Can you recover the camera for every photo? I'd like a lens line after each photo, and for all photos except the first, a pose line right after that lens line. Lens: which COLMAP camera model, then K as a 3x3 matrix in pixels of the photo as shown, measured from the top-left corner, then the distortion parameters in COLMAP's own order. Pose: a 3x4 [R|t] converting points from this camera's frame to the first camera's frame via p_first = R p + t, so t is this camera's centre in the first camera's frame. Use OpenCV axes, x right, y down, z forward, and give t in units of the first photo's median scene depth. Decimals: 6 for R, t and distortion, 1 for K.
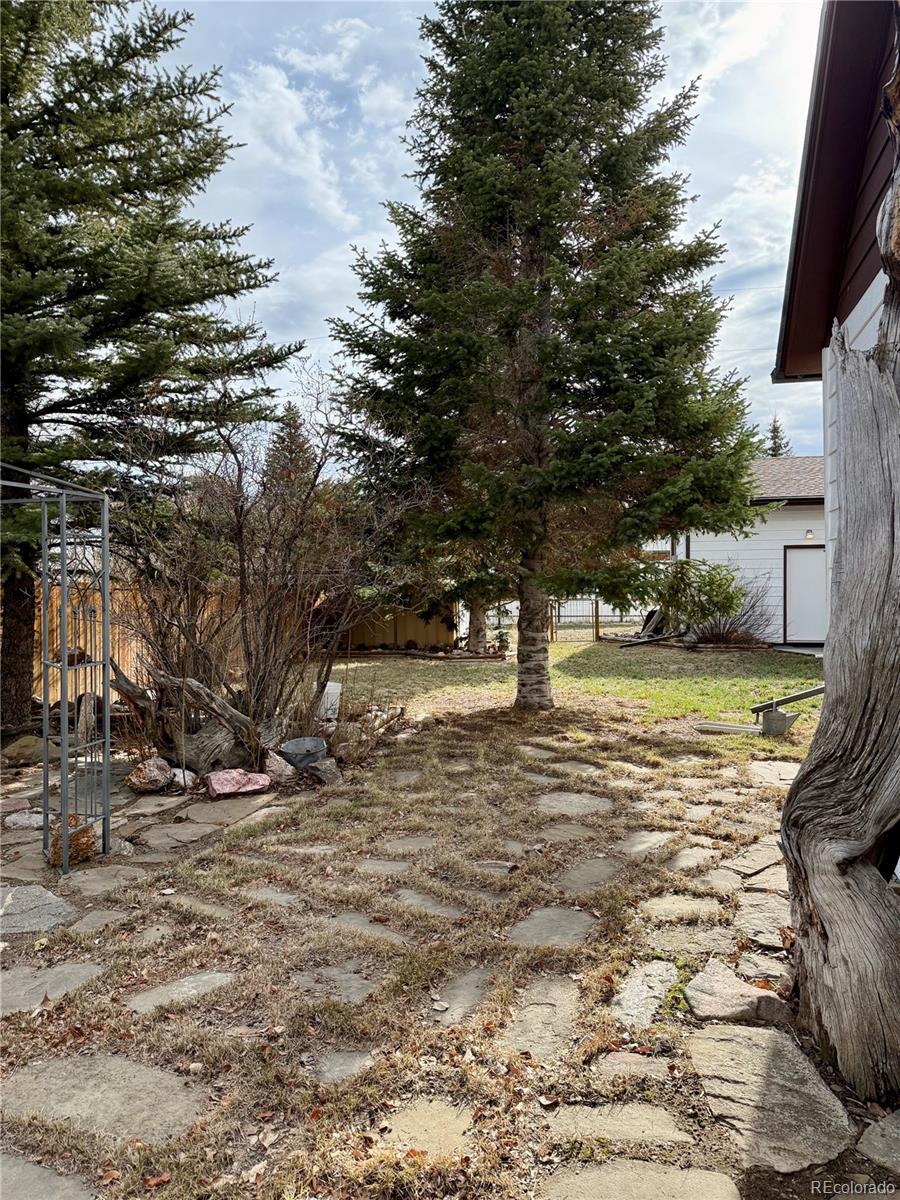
lens RADIAL K [[836.1, 0, 452.5], [0, 836.1, 604.9], [0, 0, 1]] dist [0.150859, -0.247796]
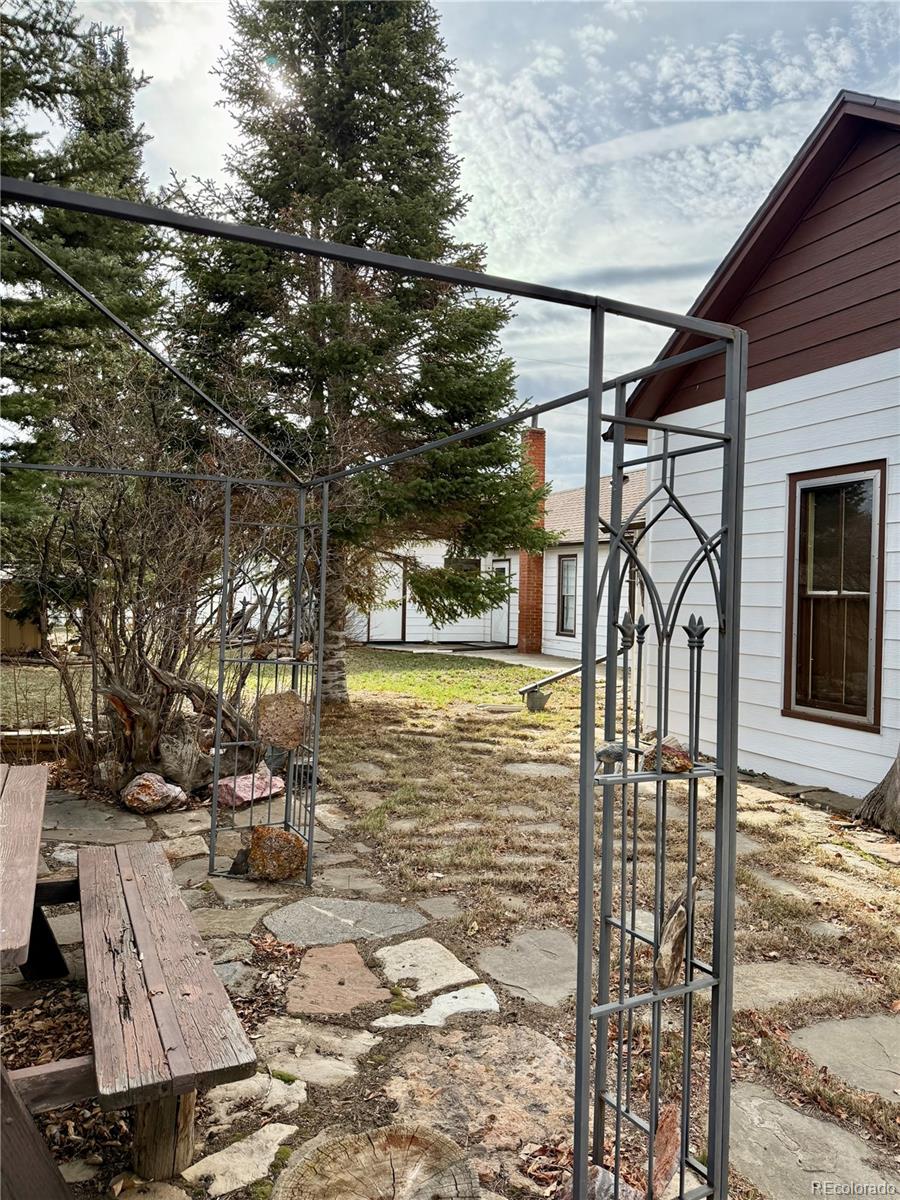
lens RADIAL K [[836.1, 0, 452.5], [0, 836.1, 604.9], [0, 0, 1]] dist [0.150859, -0.247796]
pose [[0.790093, 0.014105, 0.612825, -0.940625], [-0.010832, 0.999900, -0.009049, 0.018166], [-0.612892, 0.000511, 0.790167, 0.178352]]
